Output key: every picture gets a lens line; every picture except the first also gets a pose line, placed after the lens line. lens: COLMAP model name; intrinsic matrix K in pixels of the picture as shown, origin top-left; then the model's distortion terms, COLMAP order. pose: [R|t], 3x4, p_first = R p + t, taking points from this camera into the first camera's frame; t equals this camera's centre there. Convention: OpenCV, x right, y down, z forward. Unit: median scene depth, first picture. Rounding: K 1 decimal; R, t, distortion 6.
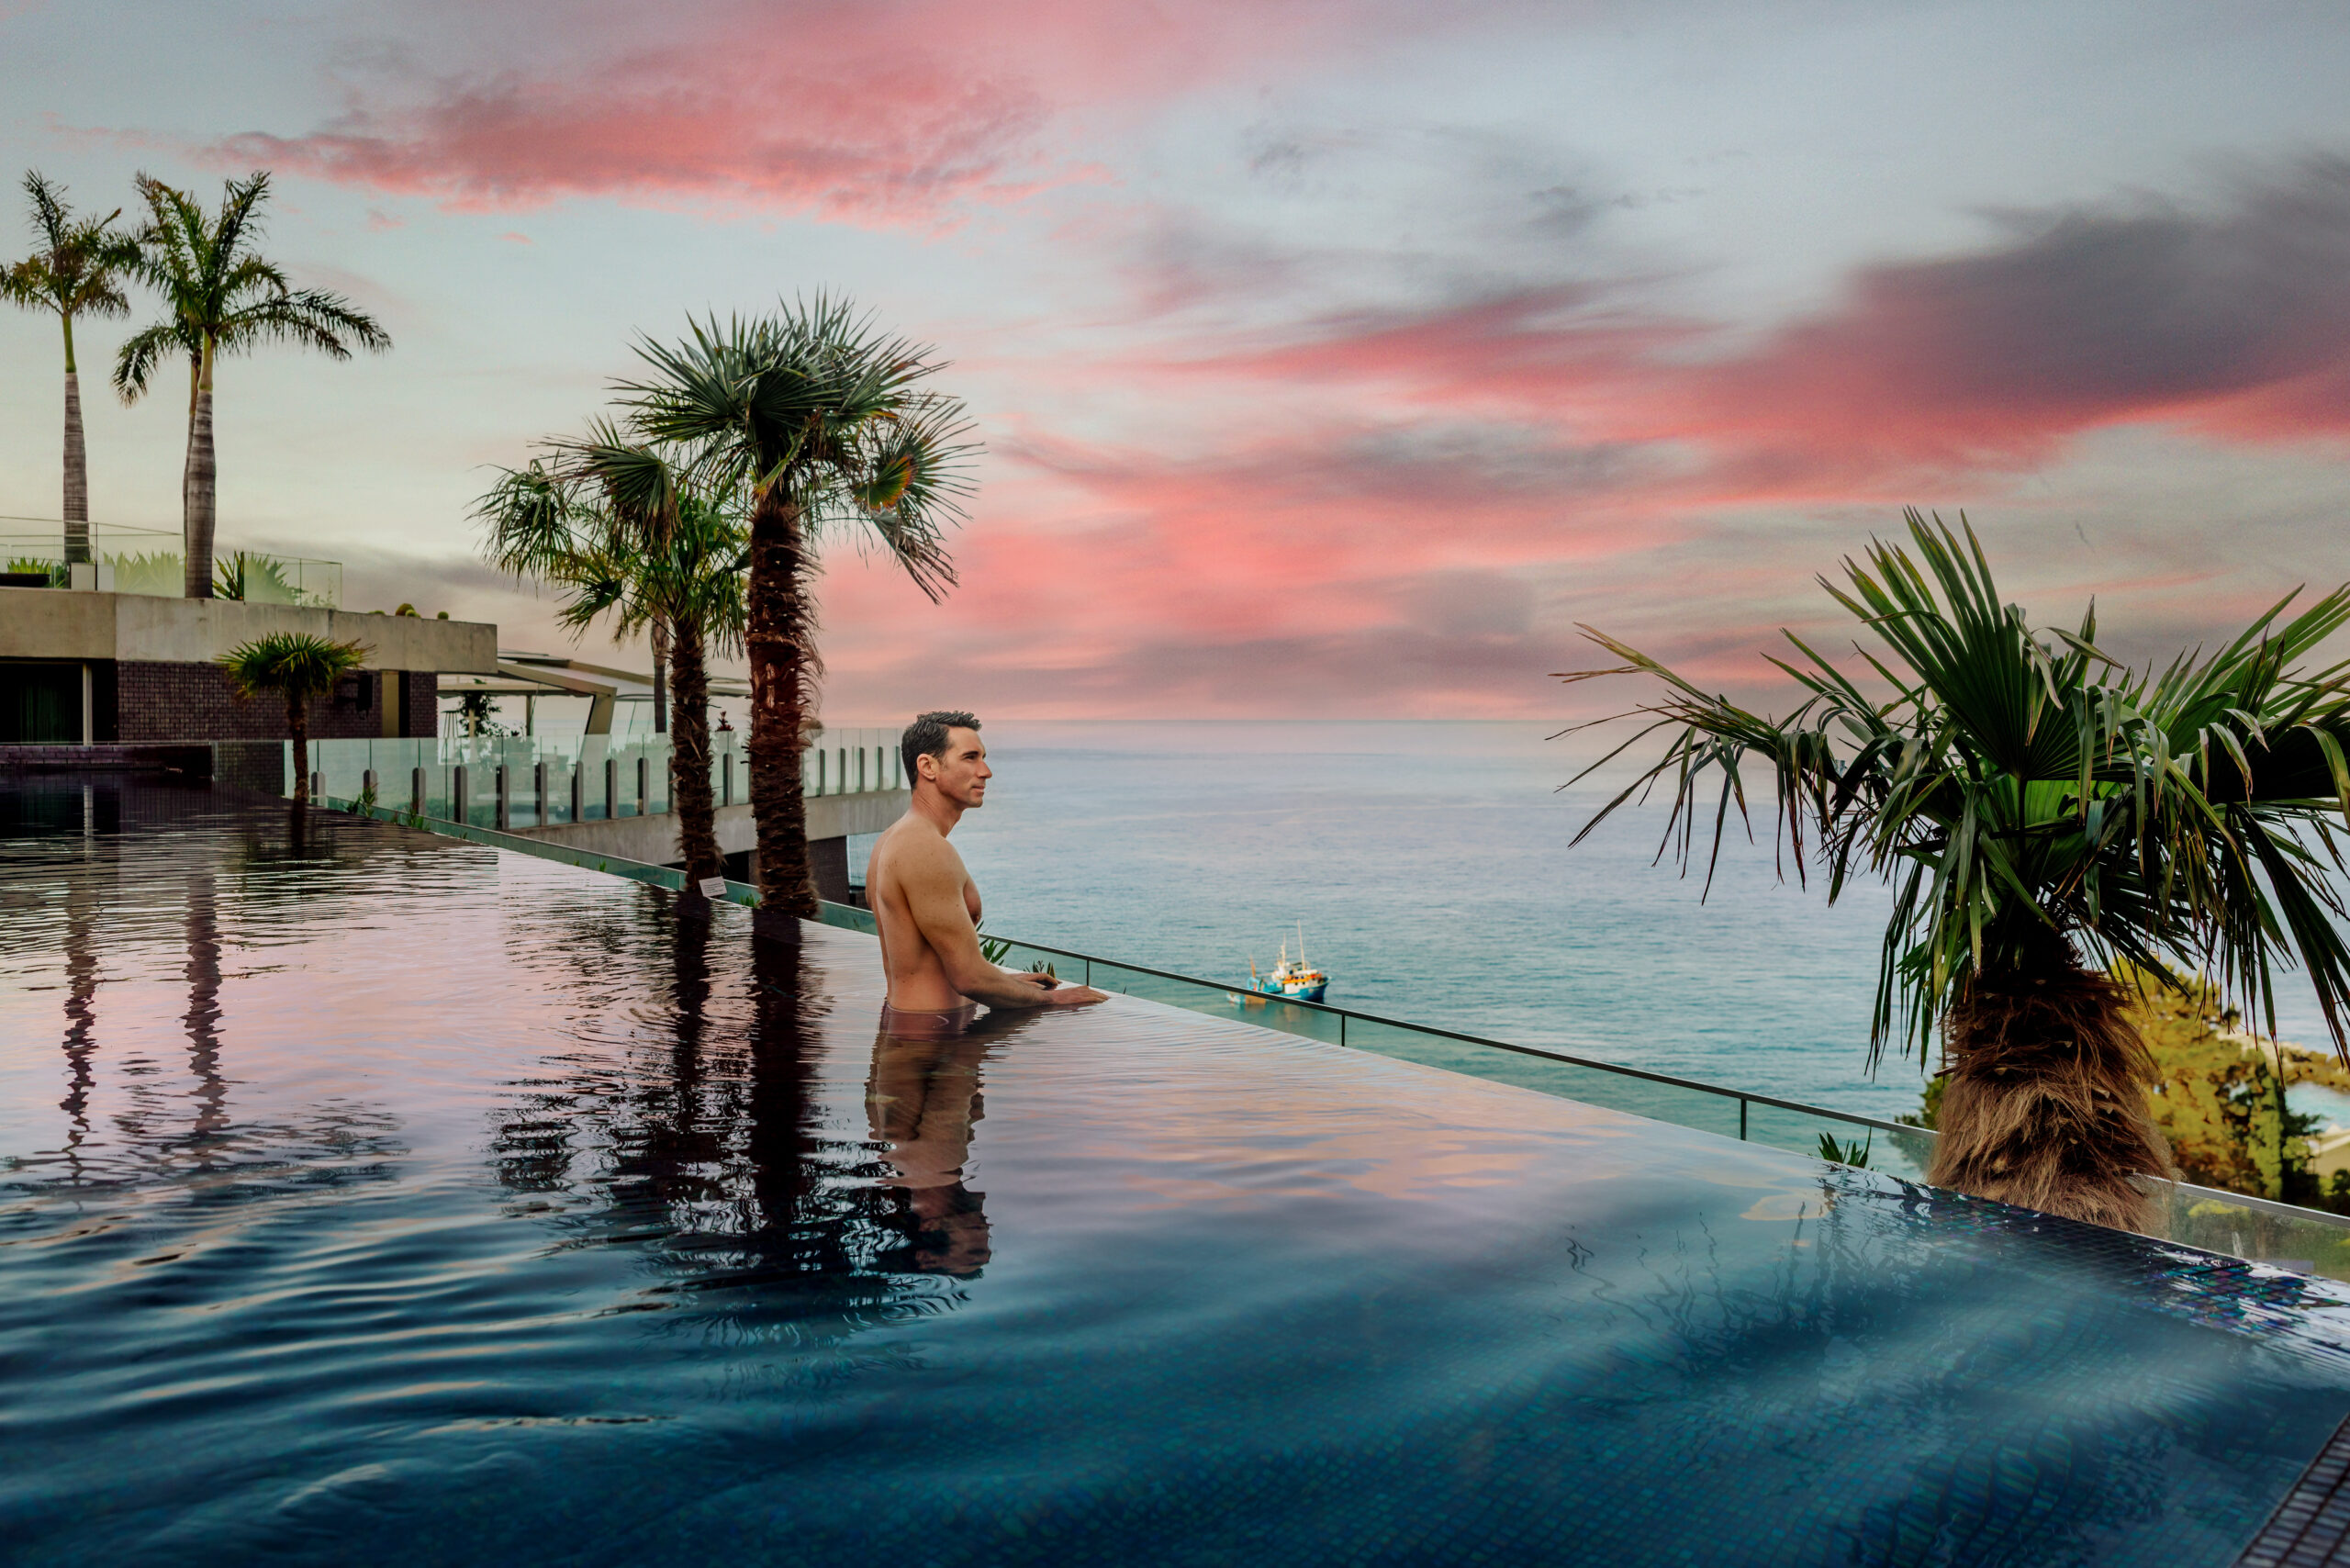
lens RADIAL K [[2932.1, 0, 1175.0], [0, 2932.1, 784.0], [0, 0, 1]] dist [0.006526, -0.029921]
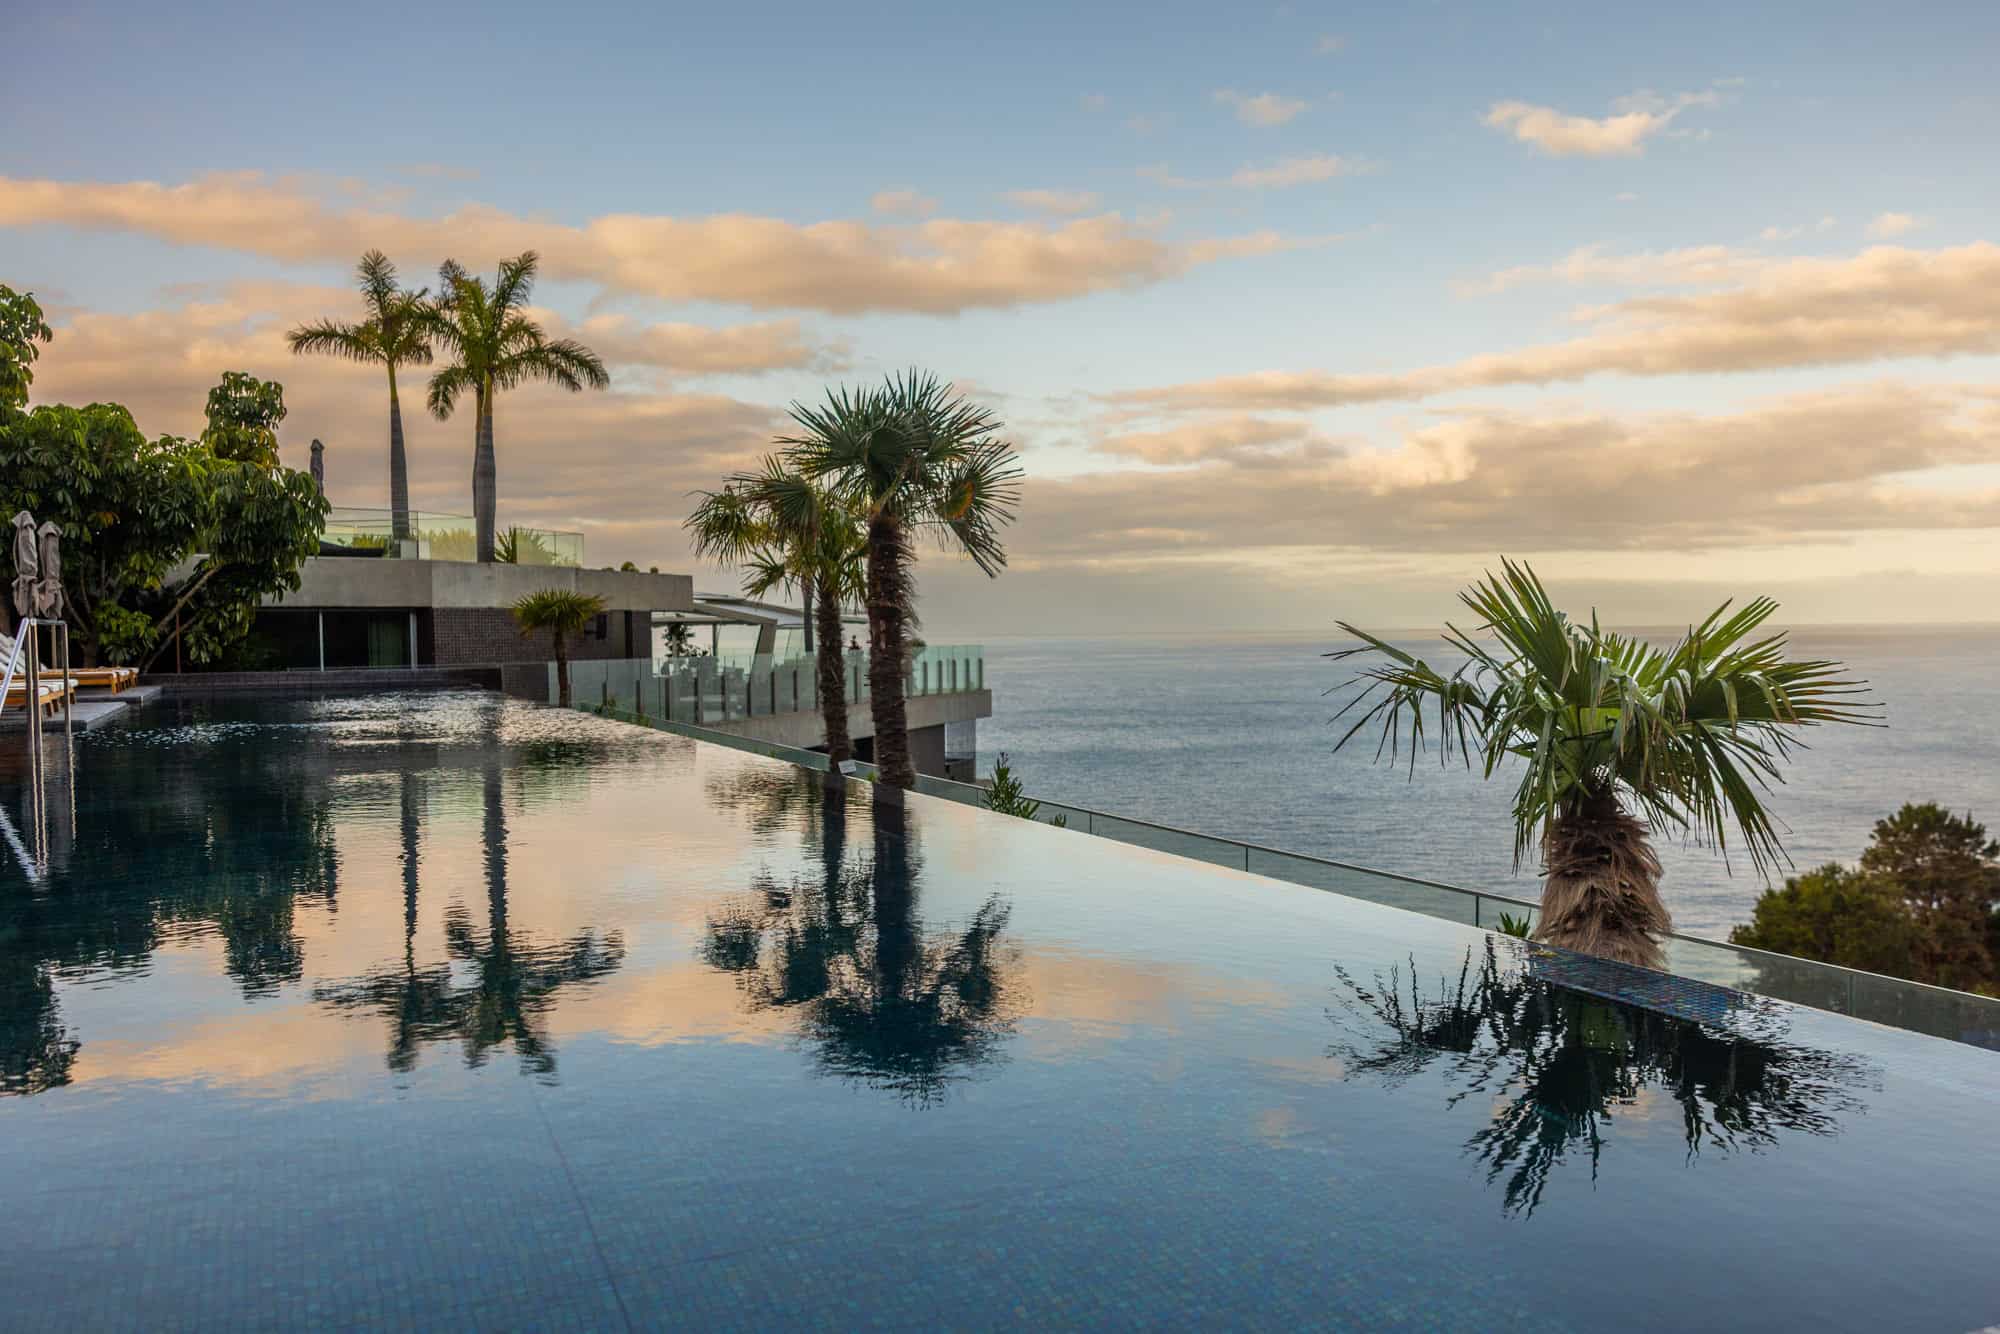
lens RADIAL K [[2565.4, 0, 1000.0], [0, 2565.4, 667.0], [0, 0, 1]] dist [-0.009762, 0.011047]
pose [[0.995197, -0.013025, -0.097021, 0.034856], [0.013328, 0.999908, 0.002482, -0.012920], [0.096980, -0.003763, 0.995279, -0.216113]]
